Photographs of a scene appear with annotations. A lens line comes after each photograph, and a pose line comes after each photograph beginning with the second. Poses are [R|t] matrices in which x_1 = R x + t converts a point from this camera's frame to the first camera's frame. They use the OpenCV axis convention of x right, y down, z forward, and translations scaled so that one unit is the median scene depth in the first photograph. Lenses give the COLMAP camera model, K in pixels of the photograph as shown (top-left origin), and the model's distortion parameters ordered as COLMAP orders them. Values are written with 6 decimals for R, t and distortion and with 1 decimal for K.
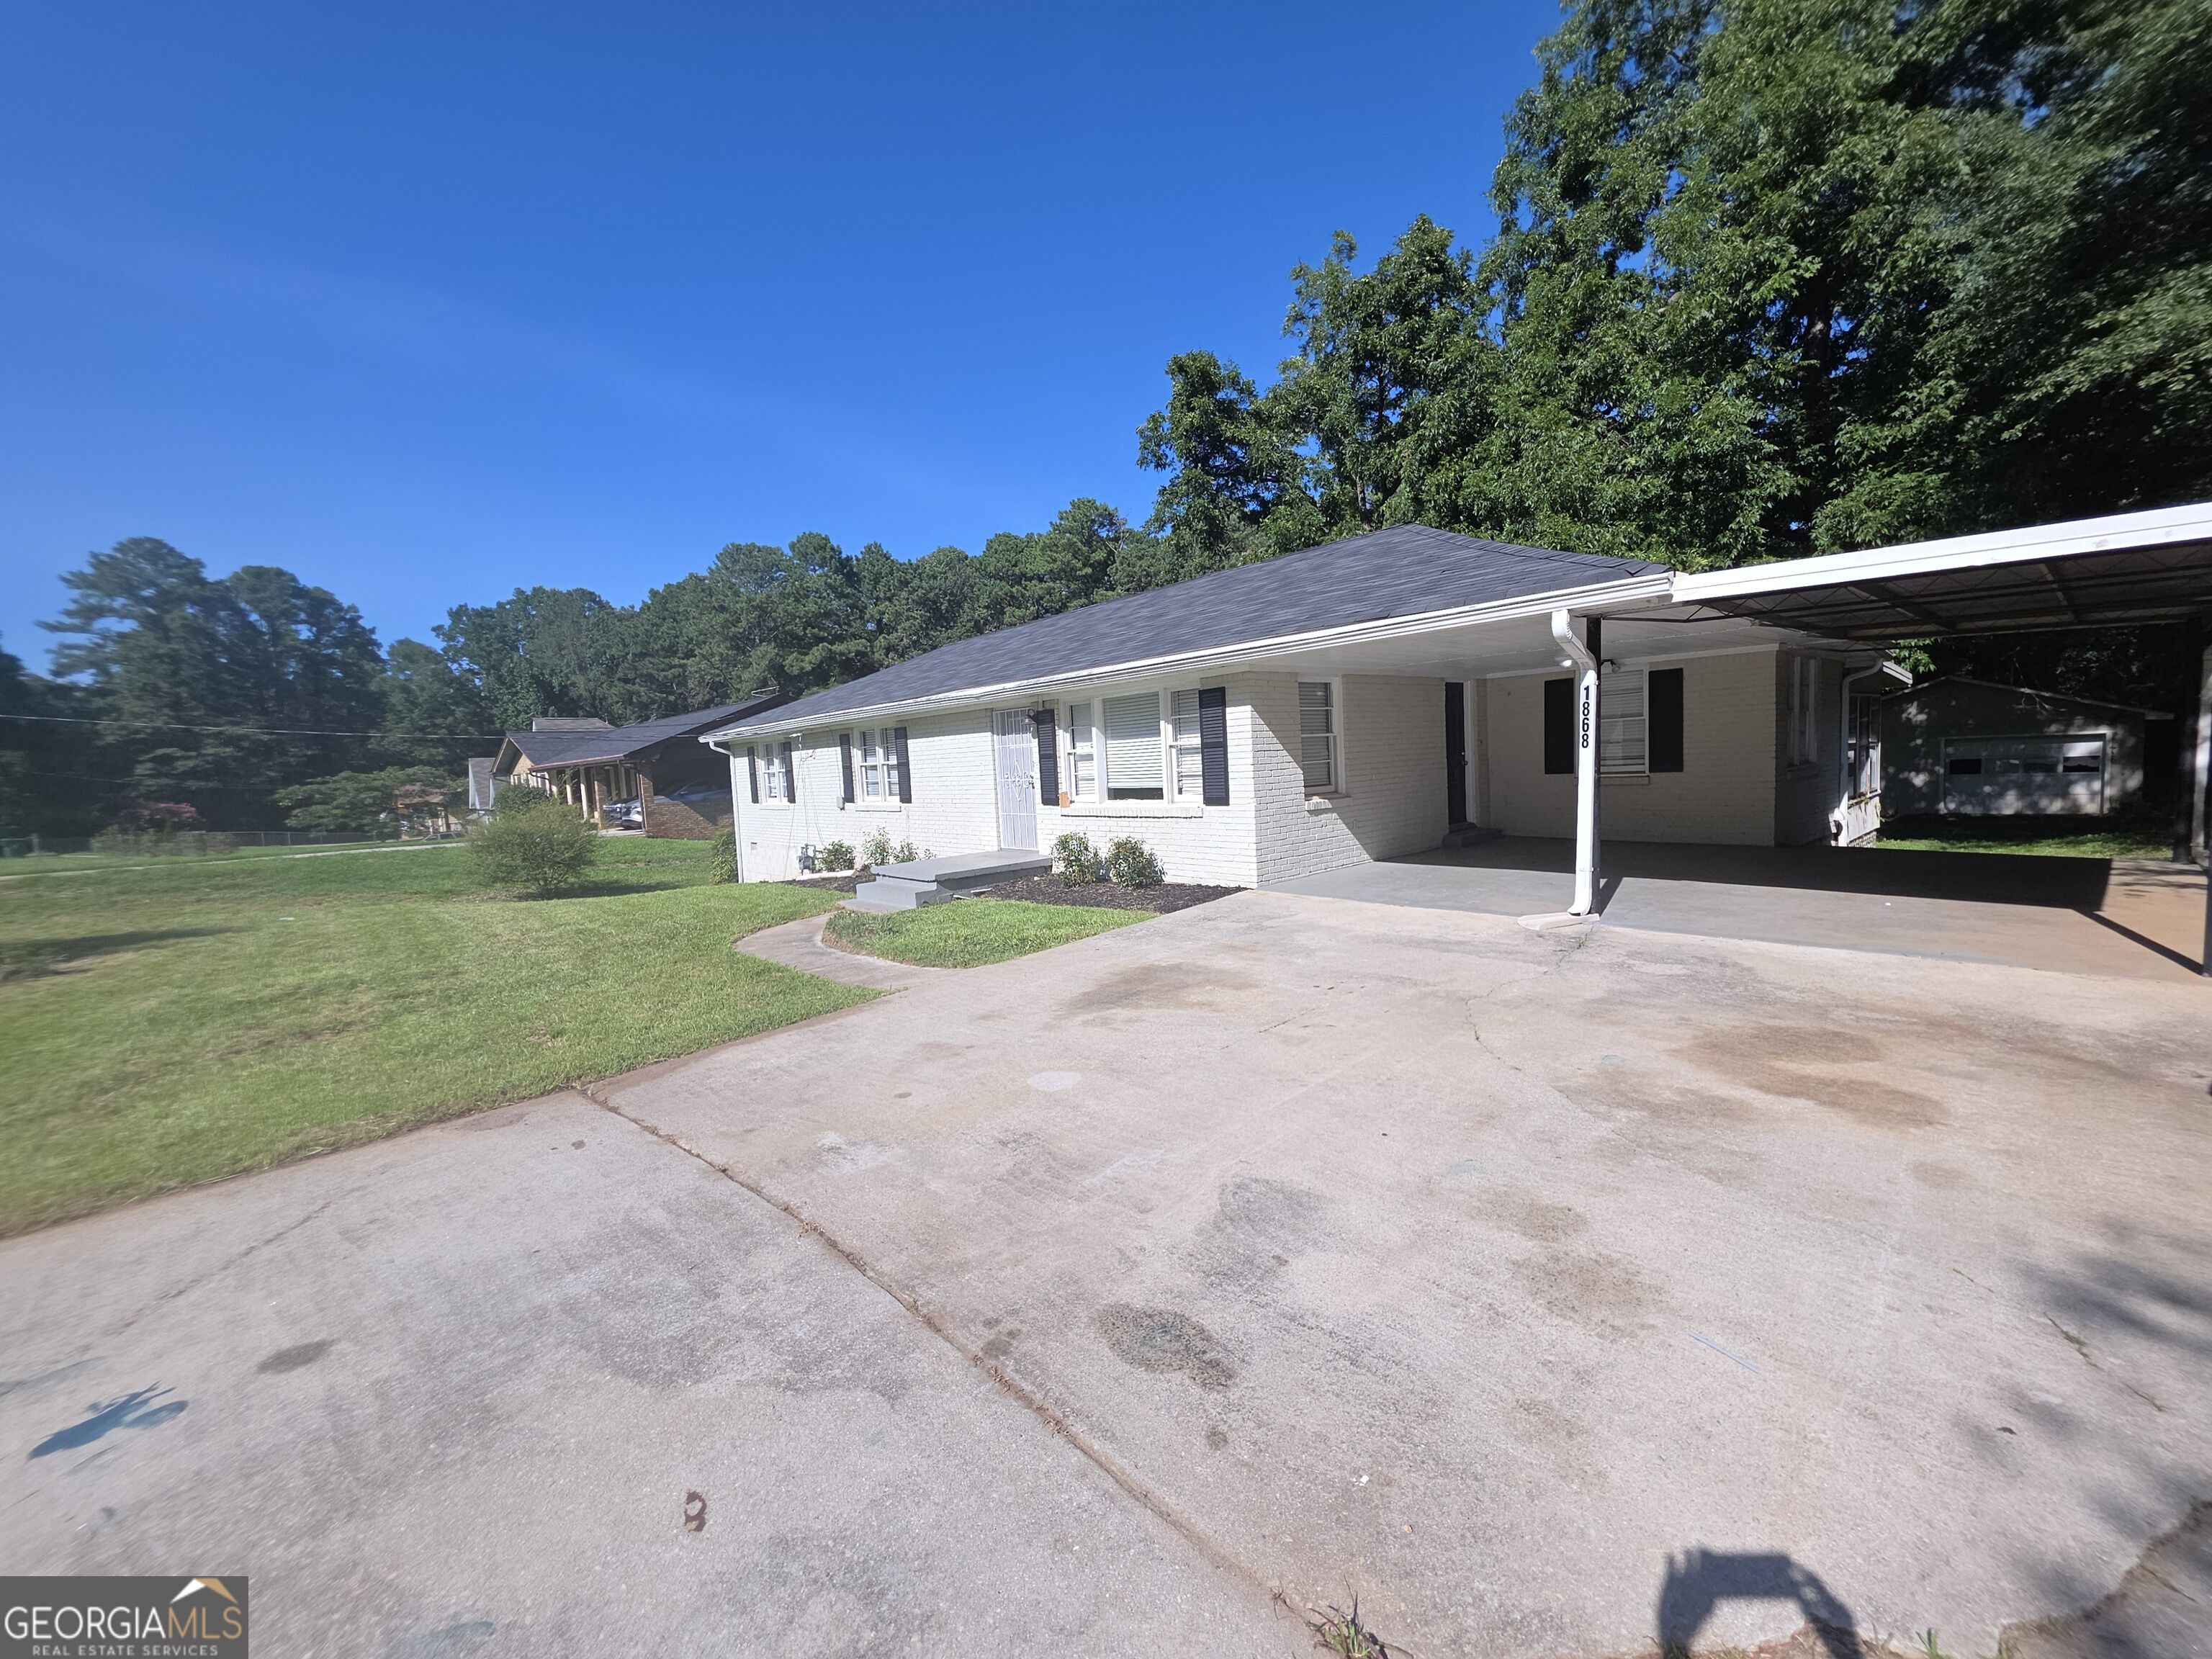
lens RADIAL K [[883.5, 0, 1107.7], [0, 883.5, 829.4], [0, 0, 1]] dist [0.001788, 0.000073]
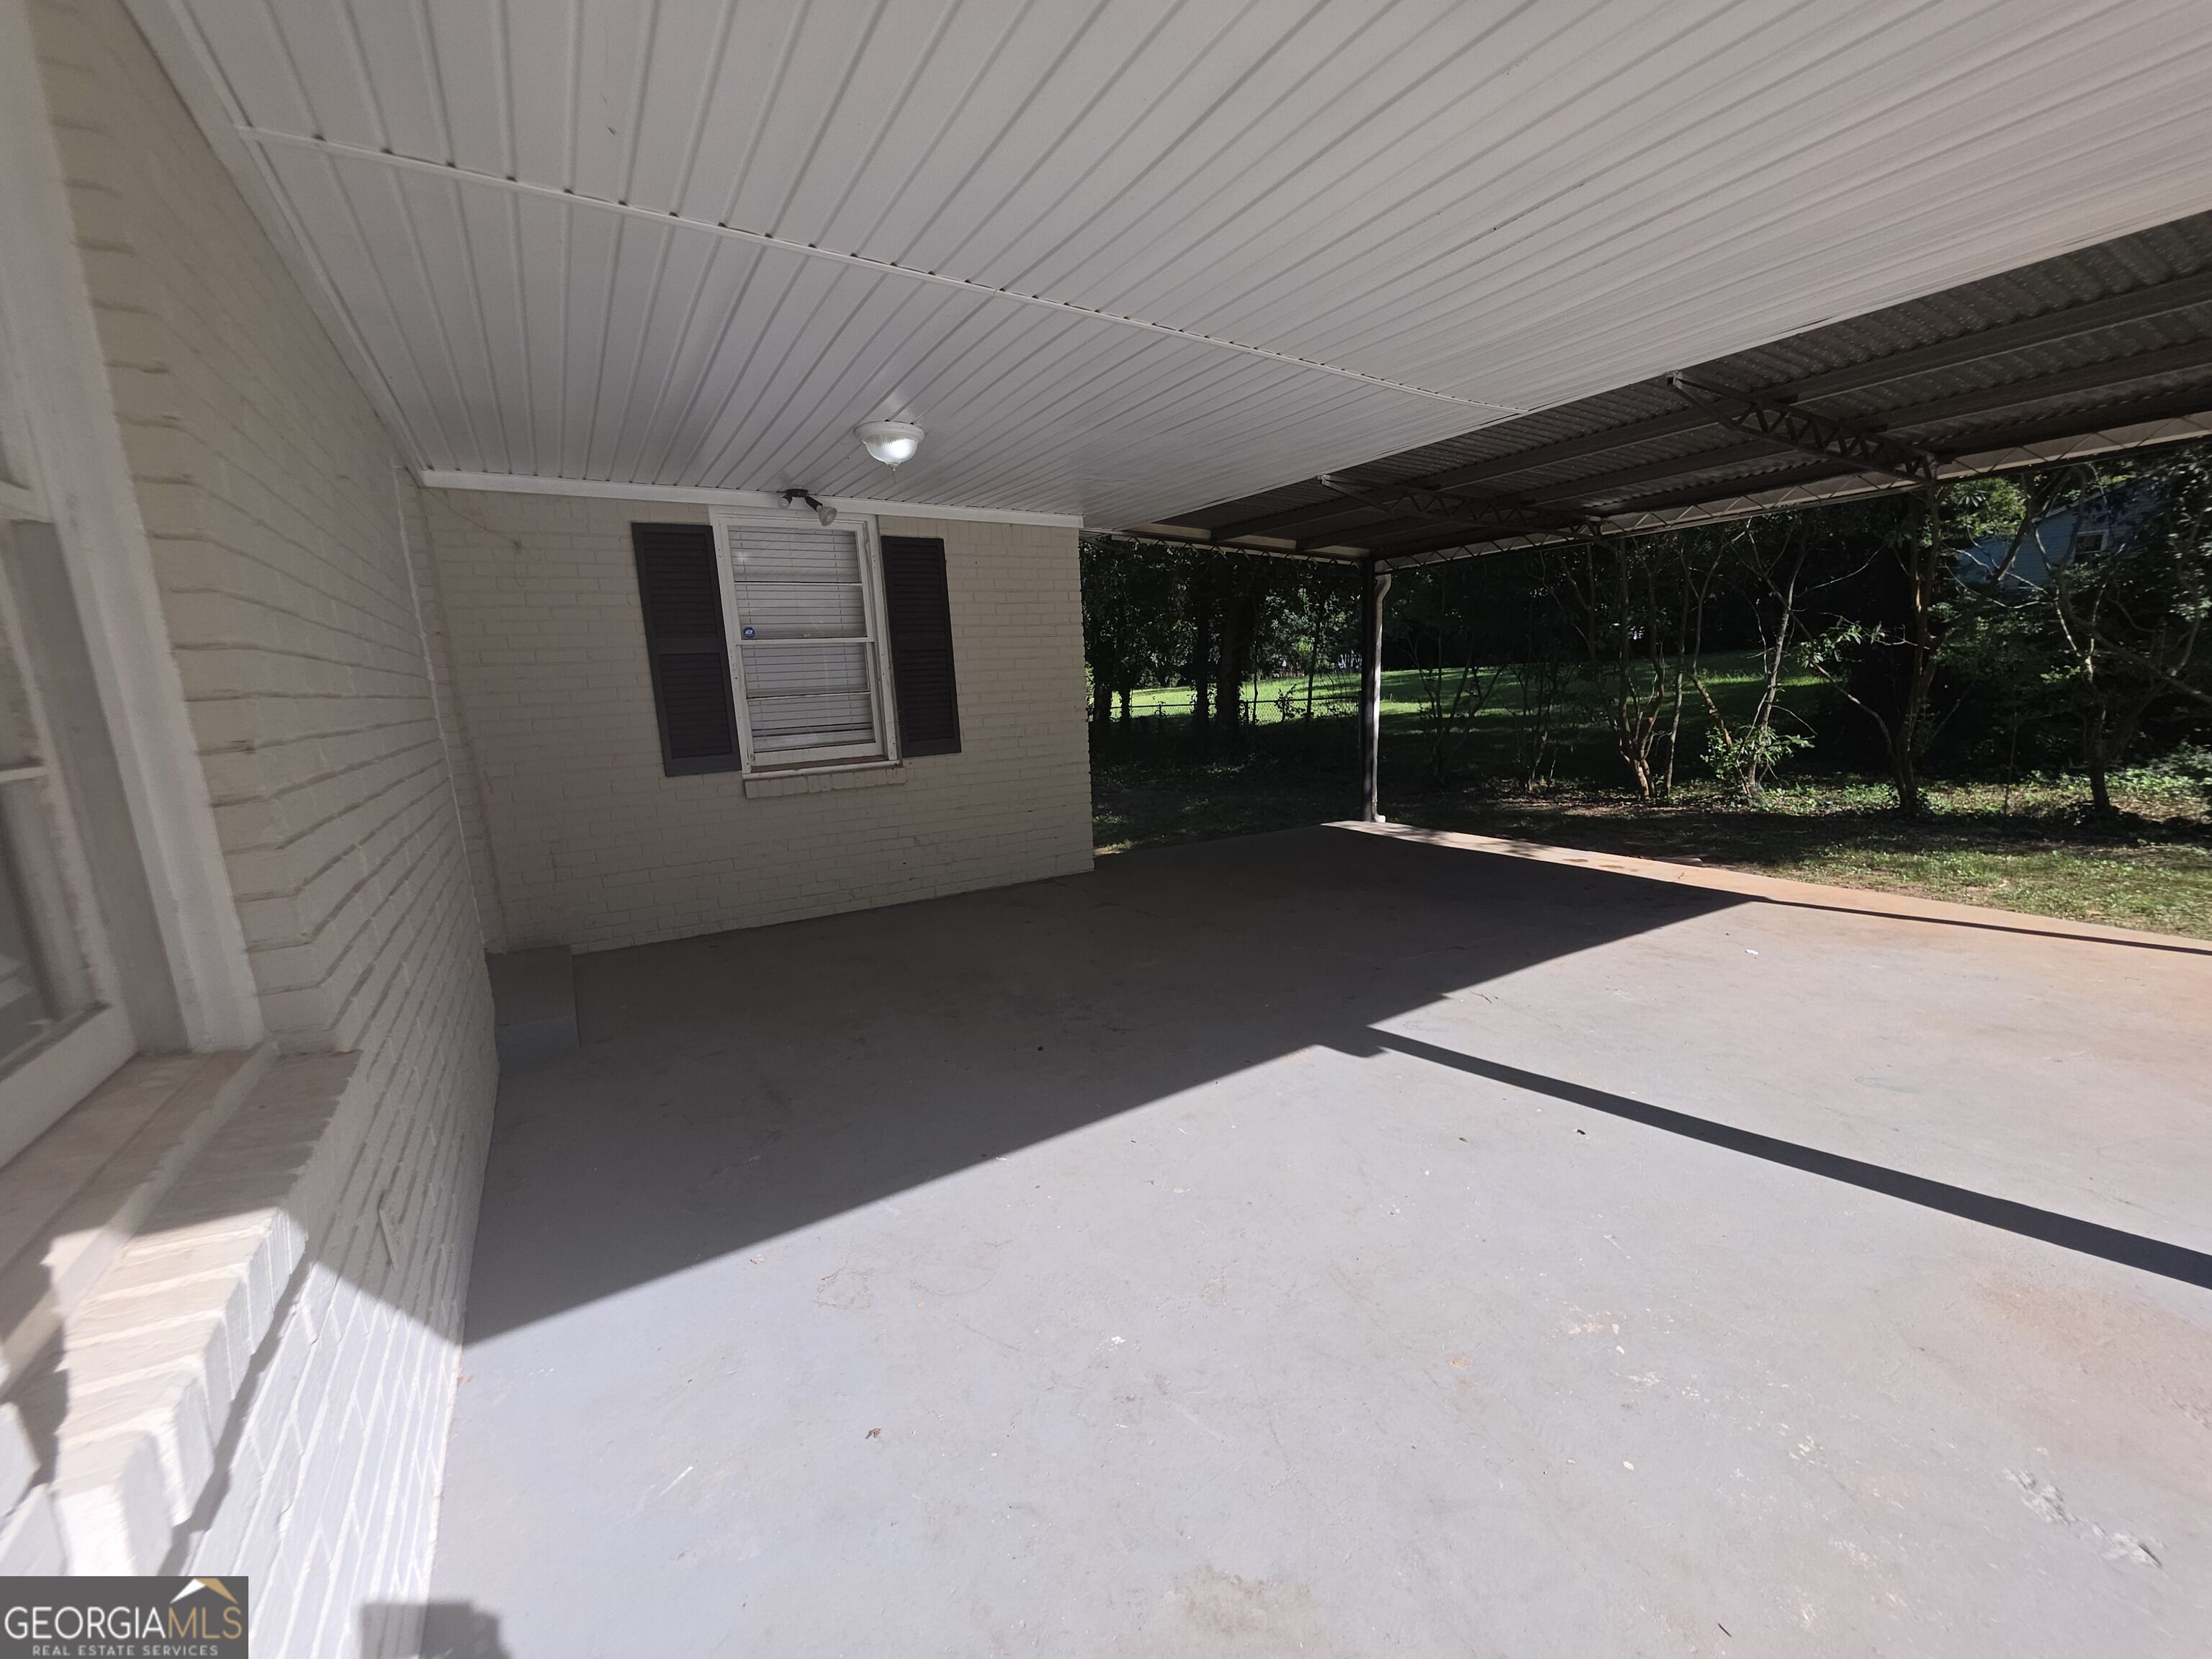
lens RADIAL K [[883.5, 0, 1109.3], [0, 883.5, 835.4], [0, 0, 1]] dist [0.001788, 0.000073]
pose [[0.147285, -0.135044, 0.979832, 0.170669], [0.116618, 0.986097, 0.118378, -0.069428], [-0.982195, 0.096830, 0.160986, 0.850272]]
